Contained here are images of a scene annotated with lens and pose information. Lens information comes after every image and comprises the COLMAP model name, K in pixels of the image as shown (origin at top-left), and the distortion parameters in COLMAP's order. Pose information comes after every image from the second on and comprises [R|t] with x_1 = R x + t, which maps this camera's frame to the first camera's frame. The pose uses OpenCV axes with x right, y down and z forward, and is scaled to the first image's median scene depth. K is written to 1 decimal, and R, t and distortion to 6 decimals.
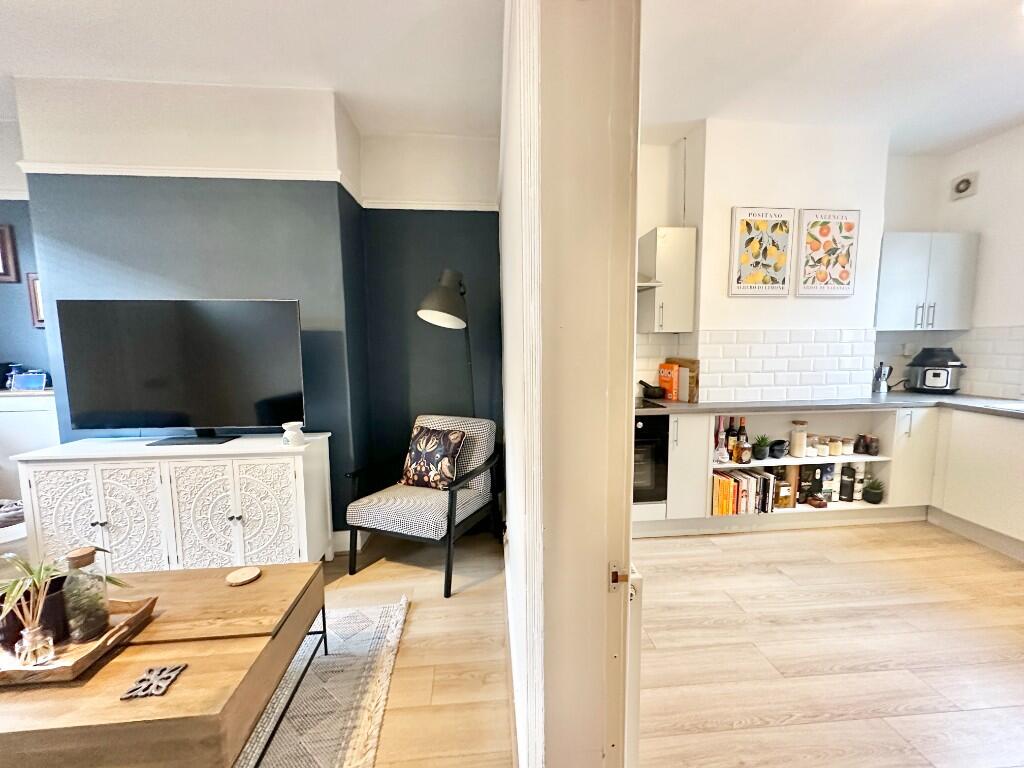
lens RADIAL K [[408.6, 0, 513.5], [0, 408.6, 382.7], [0, 0, 1]] dist [-0.001913, 0.000128]
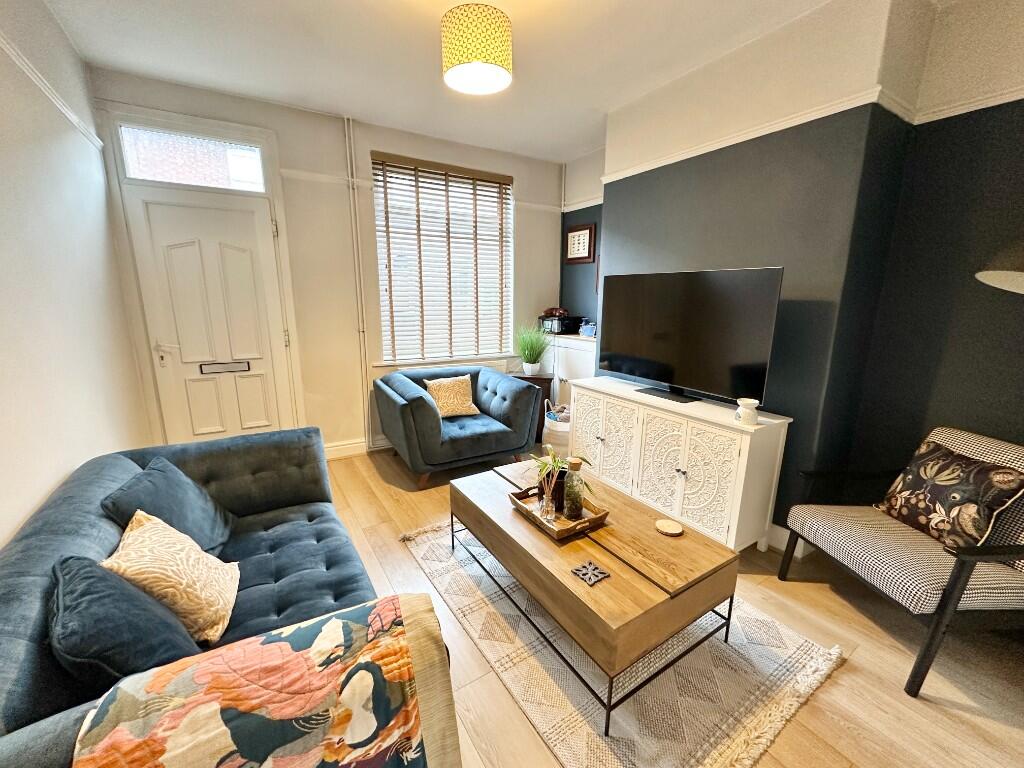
lens RADIAL K [[408.6, 0, 512.4], [0, 408.6, 384.3], [0, 0, 1]] dist [-0.001913, 0.000128]
pose [[0.456593, 0.197870, -0.867393, 0.041762], [-0.103089, 0.980154, 0.169328, -0.064030], [0.883683, 0.012105, 0.467930, 0.101598]]
